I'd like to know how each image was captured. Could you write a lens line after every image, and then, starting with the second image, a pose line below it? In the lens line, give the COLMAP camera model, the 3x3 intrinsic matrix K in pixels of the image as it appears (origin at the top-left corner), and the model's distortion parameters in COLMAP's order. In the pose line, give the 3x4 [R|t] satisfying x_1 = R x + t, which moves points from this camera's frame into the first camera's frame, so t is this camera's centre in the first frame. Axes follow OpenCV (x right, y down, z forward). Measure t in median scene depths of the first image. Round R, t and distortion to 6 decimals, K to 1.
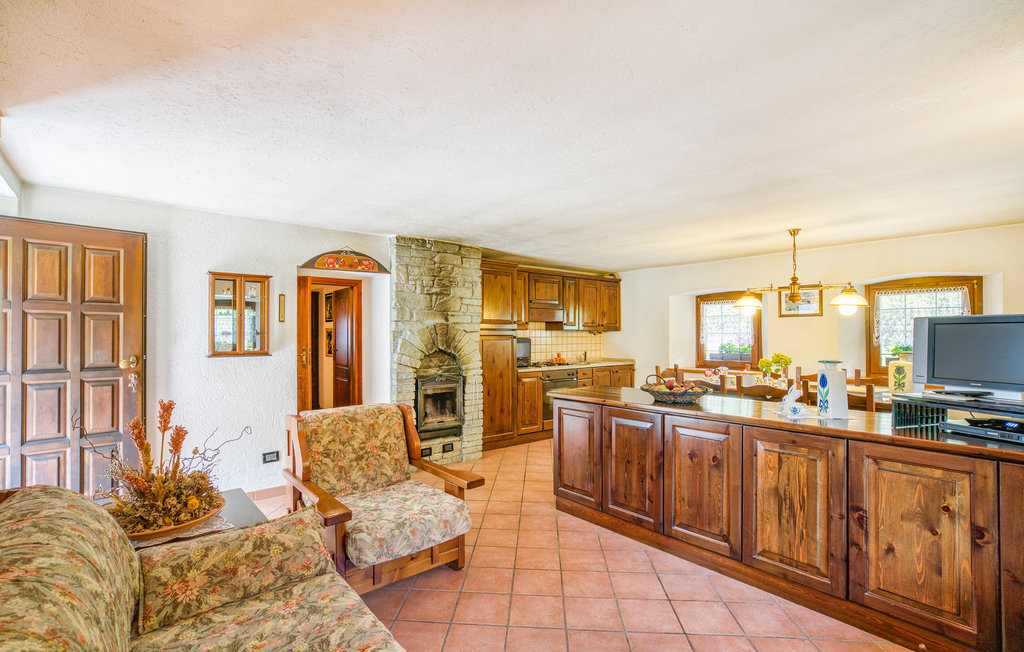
lens RADIAL K [[498.3, 0, 511.6], [0, 498.3, 333.4], [0, 0, 1]] dist [0.045931, 0.000327]
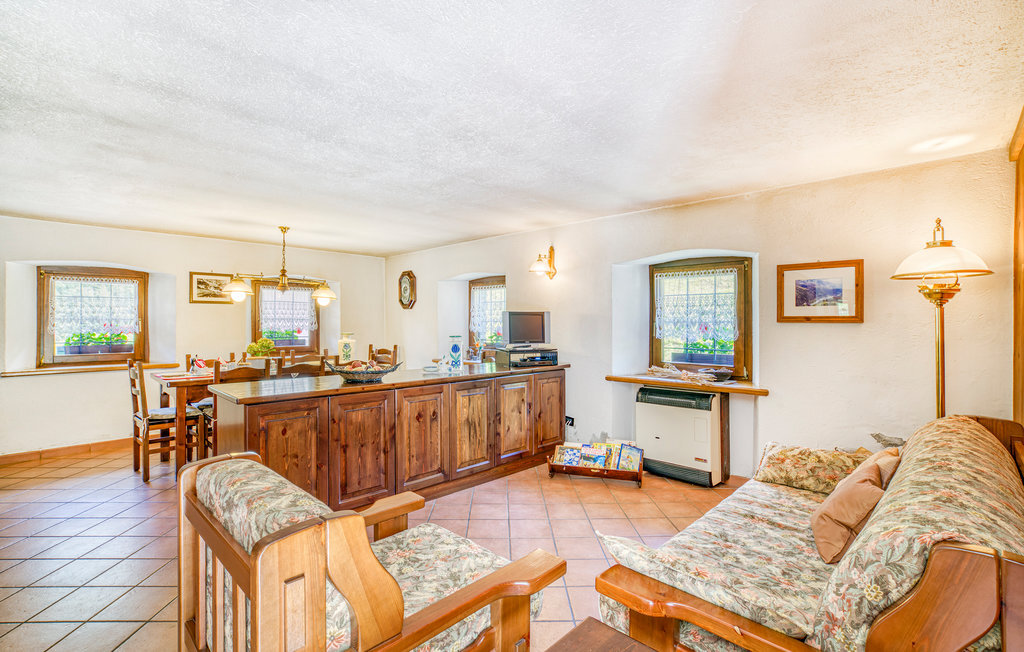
lens RADIAL K [[477.7, 0, 512.0], [0, 477.7, 326.0], [0, 0, 1]] dist [-0.001363, 0.000065]
pose [[-0.091518, -0.000788, 0.995803, -0.847815], [0.001218, 0.999999, 0.000903, 0.022707], [-0.995803, 0.001295, -0.091517, 0.919019]]
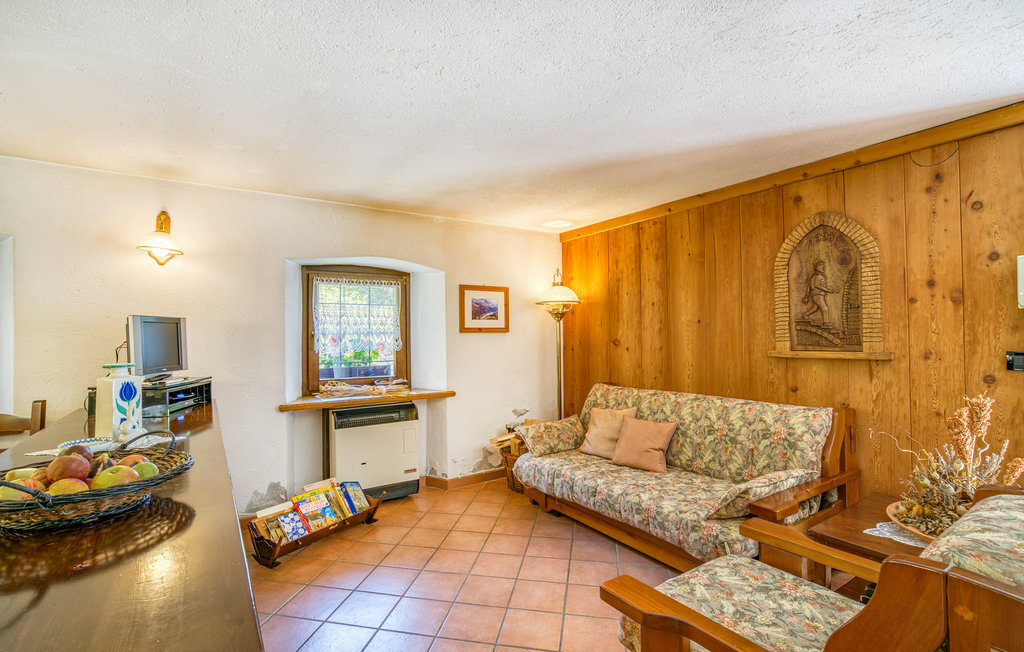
lens RADIAL K [[474.7, 0, 510.1], [0, 474.7, 331.2], [0, 0, 1]] dist [-0.000926, 0.000025]
pose [[-0.990776, 0.016913, 0.134453, 1.975355], [0.016894, 0.999856, -0.001284, -0.002526], [-0.134455, 0.000999, -0.990919, 3.095290]]
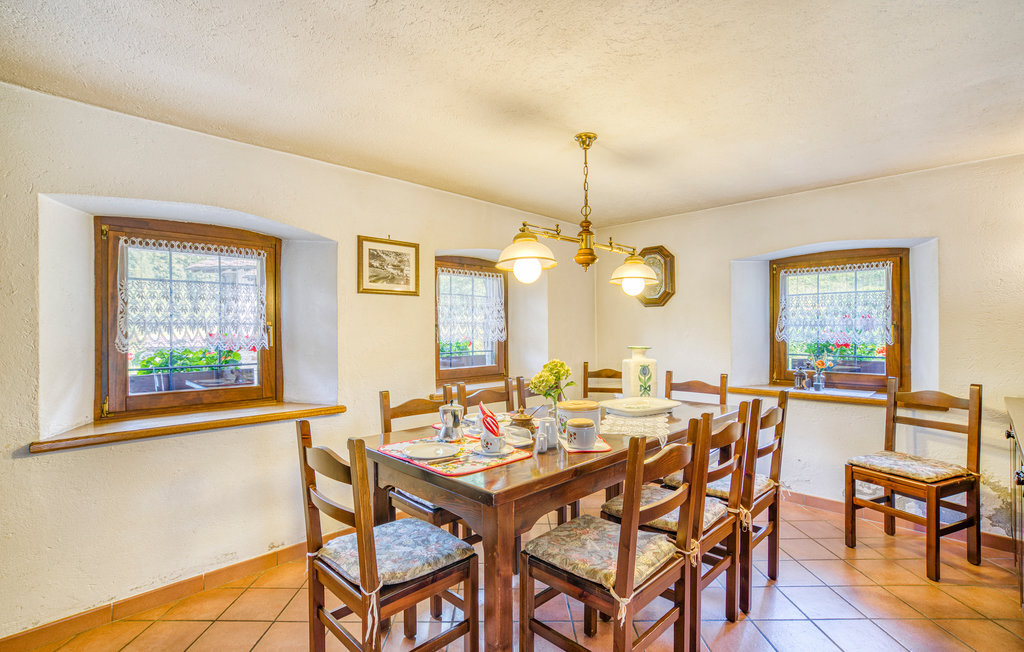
lens RADIAL K [[481.1, 0, 512.0], [0, 481.1, 330.6], [0, 0, 1]] dist [-0.023435, 0.000101]
pose [[-0.077287, 0.000223, 0.997009, 0.040869], [0.002666, 0.999996, -0.000017, 0.013983], [-0.997005, 0.002657, -0.077287, 1.716476]]
